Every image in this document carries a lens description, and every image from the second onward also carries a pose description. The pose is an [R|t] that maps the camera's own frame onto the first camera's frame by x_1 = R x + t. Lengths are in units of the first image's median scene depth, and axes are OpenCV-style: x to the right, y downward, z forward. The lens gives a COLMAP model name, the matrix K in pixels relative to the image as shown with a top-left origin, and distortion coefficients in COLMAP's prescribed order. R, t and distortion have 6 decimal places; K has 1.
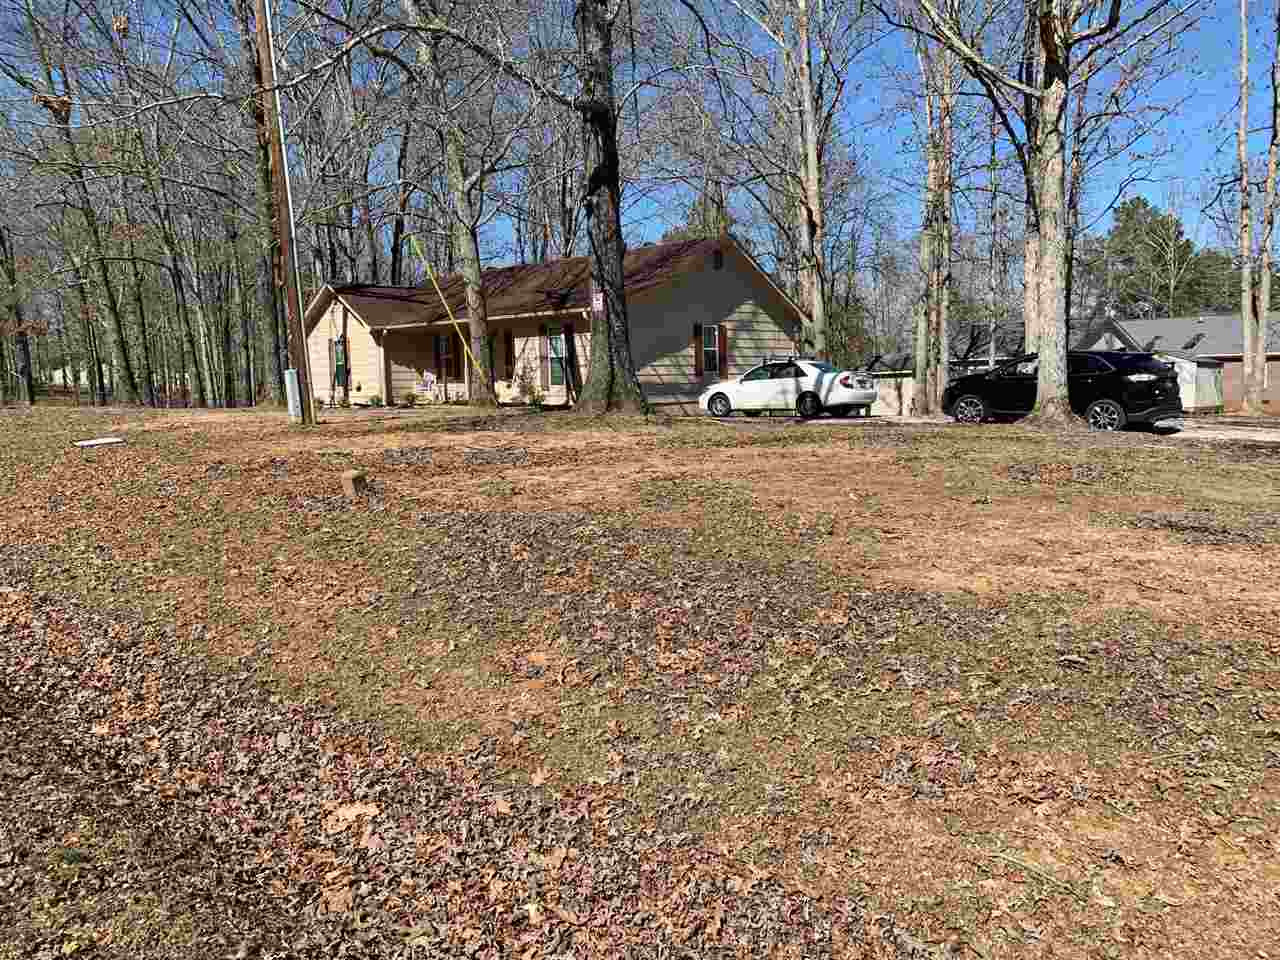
lens RADIAL K [[959.3, 0, 641.7], [0, 959.3, 477.3], [0, 0, 1]] dist [0.130528, -0.171968]
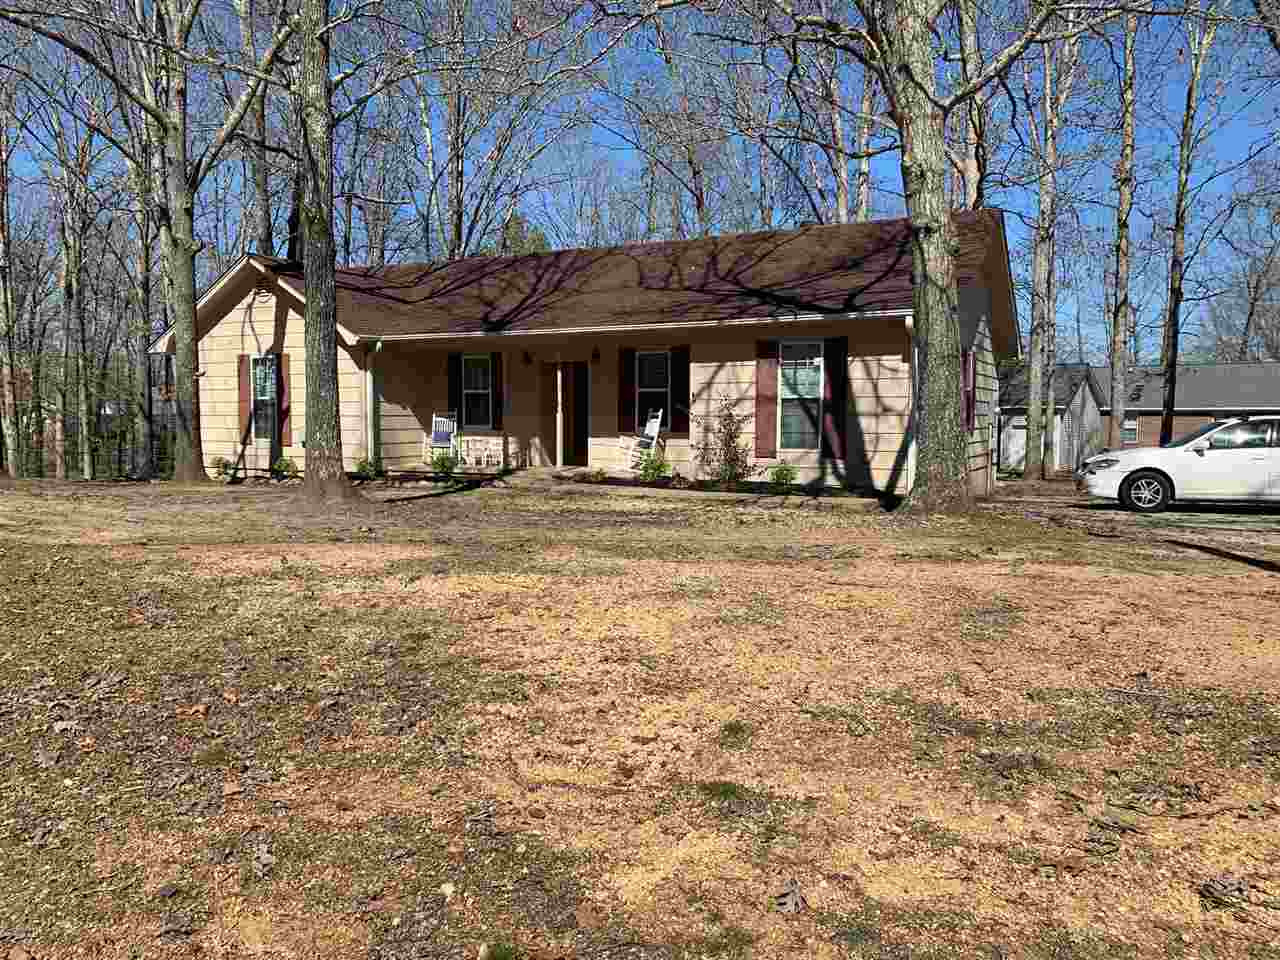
lens RADIAL K [[1014.2, 0, 634.0], [0, 1014.2, 483.9], [0, 0, 1]] dist [0.104920, -0.173595]
pose [[0.963174, 0.001402, 0.268874, -0.320723], [0.008472, 0.999332, -0.035560, -0.052943], [-0.268744, 0.036529, 0.962519, 0.442243]]
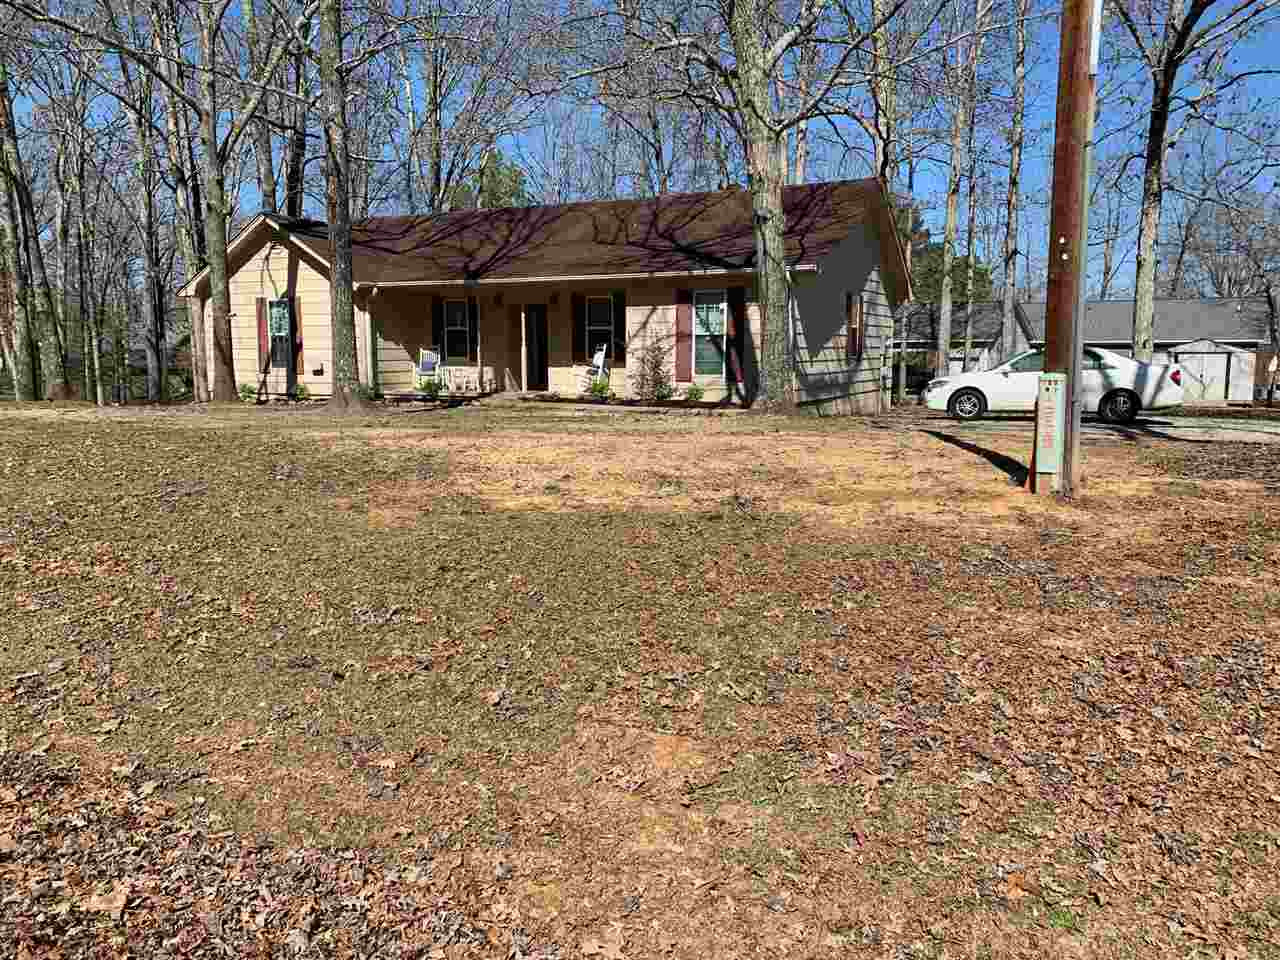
lens RADIAL K [[959.3, 0, 641.7], [0, 959.3, 477.3], [0, 0, 1]] dist [0.130528, -0.171968]
pose [[0.954005, -0.021710, 0.299003, -0.334736], [0.014047, 0.999516, 0.027755, -0.038072], [-0.299461, -0.022279, 0.953848, 0.317062]]
